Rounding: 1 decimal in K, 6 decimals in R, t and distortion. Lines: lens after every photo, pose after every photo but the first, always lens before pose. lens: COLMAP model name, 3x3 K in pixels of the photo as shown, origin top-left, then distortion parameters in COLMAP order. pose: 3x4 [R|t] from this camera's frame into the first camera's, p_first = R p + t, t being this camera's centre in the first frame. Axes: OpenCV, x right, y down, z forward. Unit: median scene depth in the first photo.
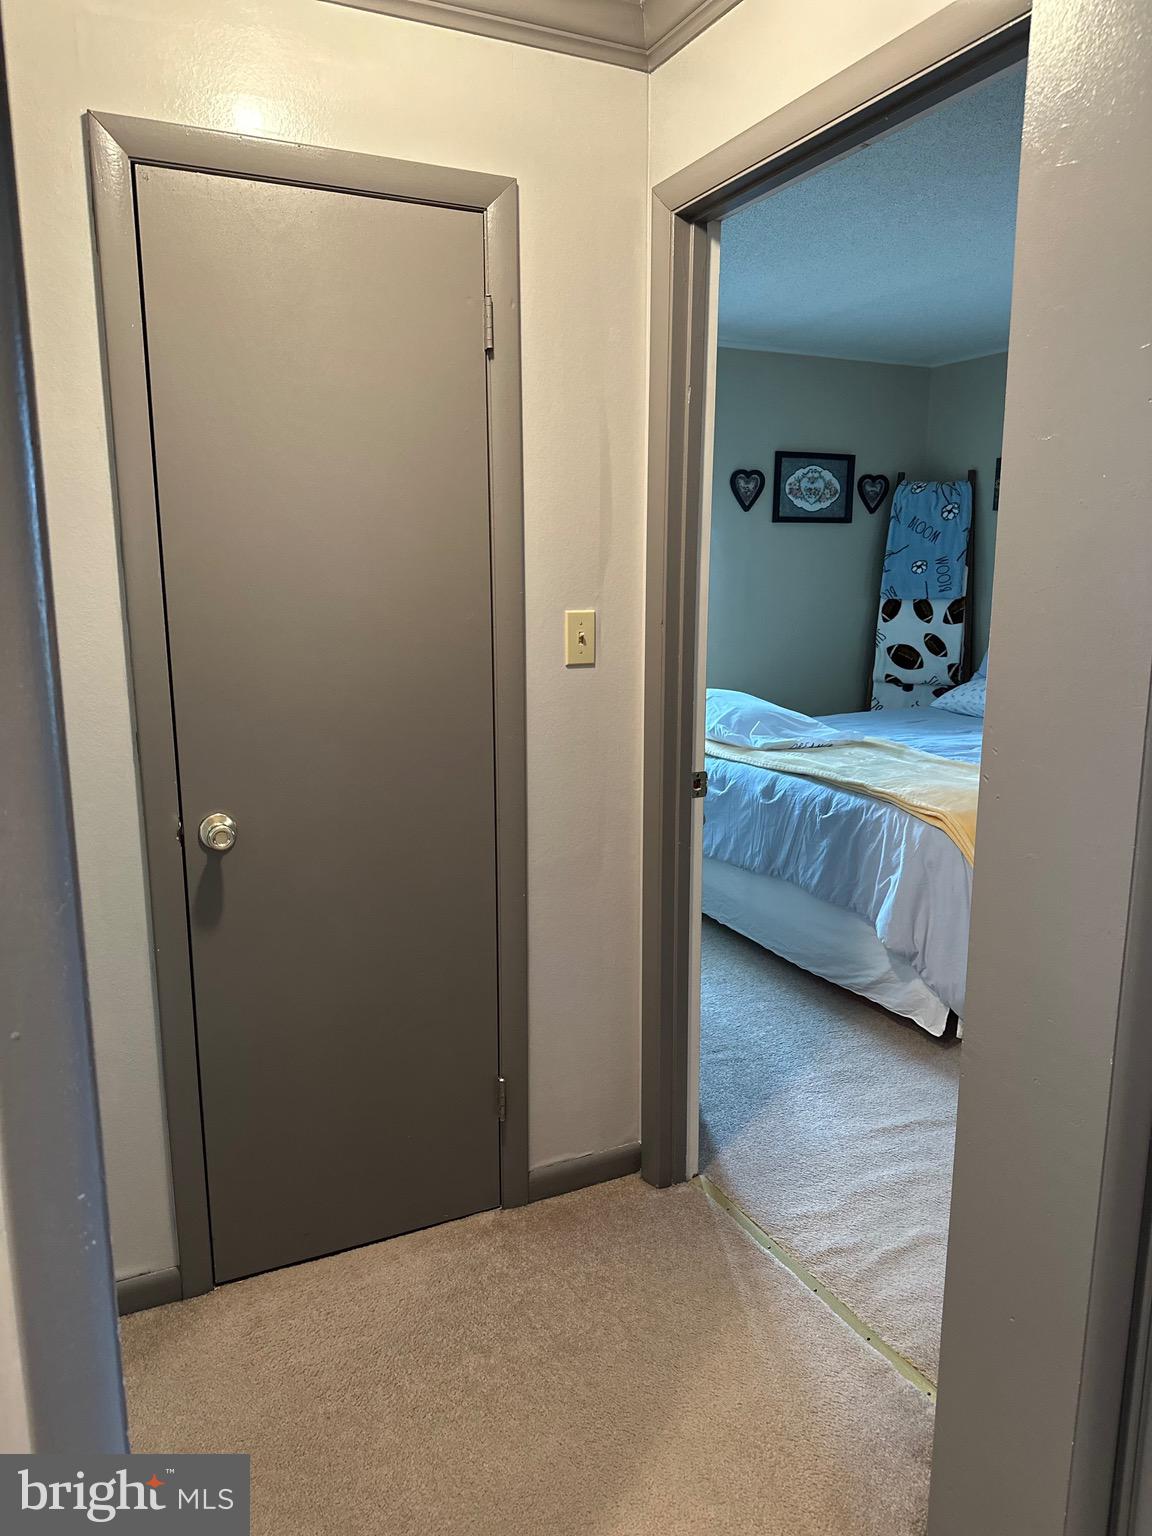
lens RADIAL K [[1091.2, 0, 579.7], [0, 1091.2, 782.3], [0, 0, 1]] dist [0.157412, -0.294372]
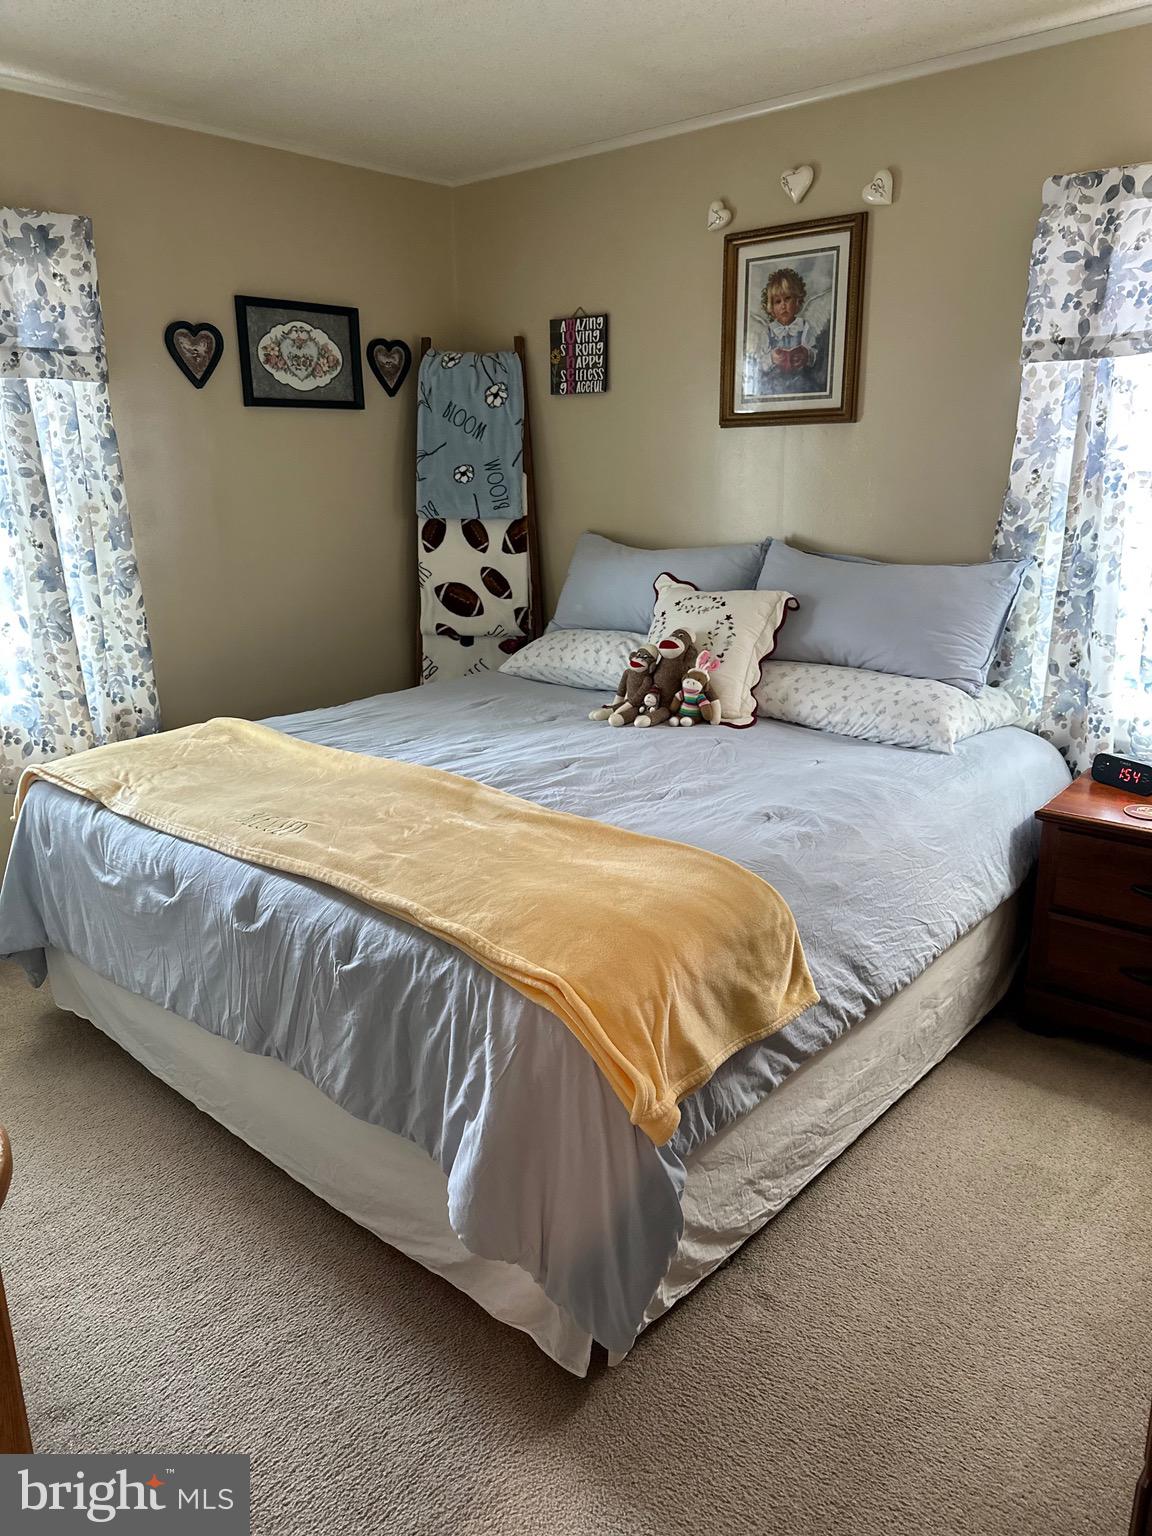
lens RADIAL K [[1091.2, 0, 579.7], [0, 1091.2, 782.3], [0, 0, 1]] dist [0.157412, -0.294372]
pose [[0.923847, -0.120120, 0.363424, 0.090281], [0.084336, 0.990028, 0.112840, -0.070511], [-0.373355, -0.073597, 0.924765, 0.290642]]
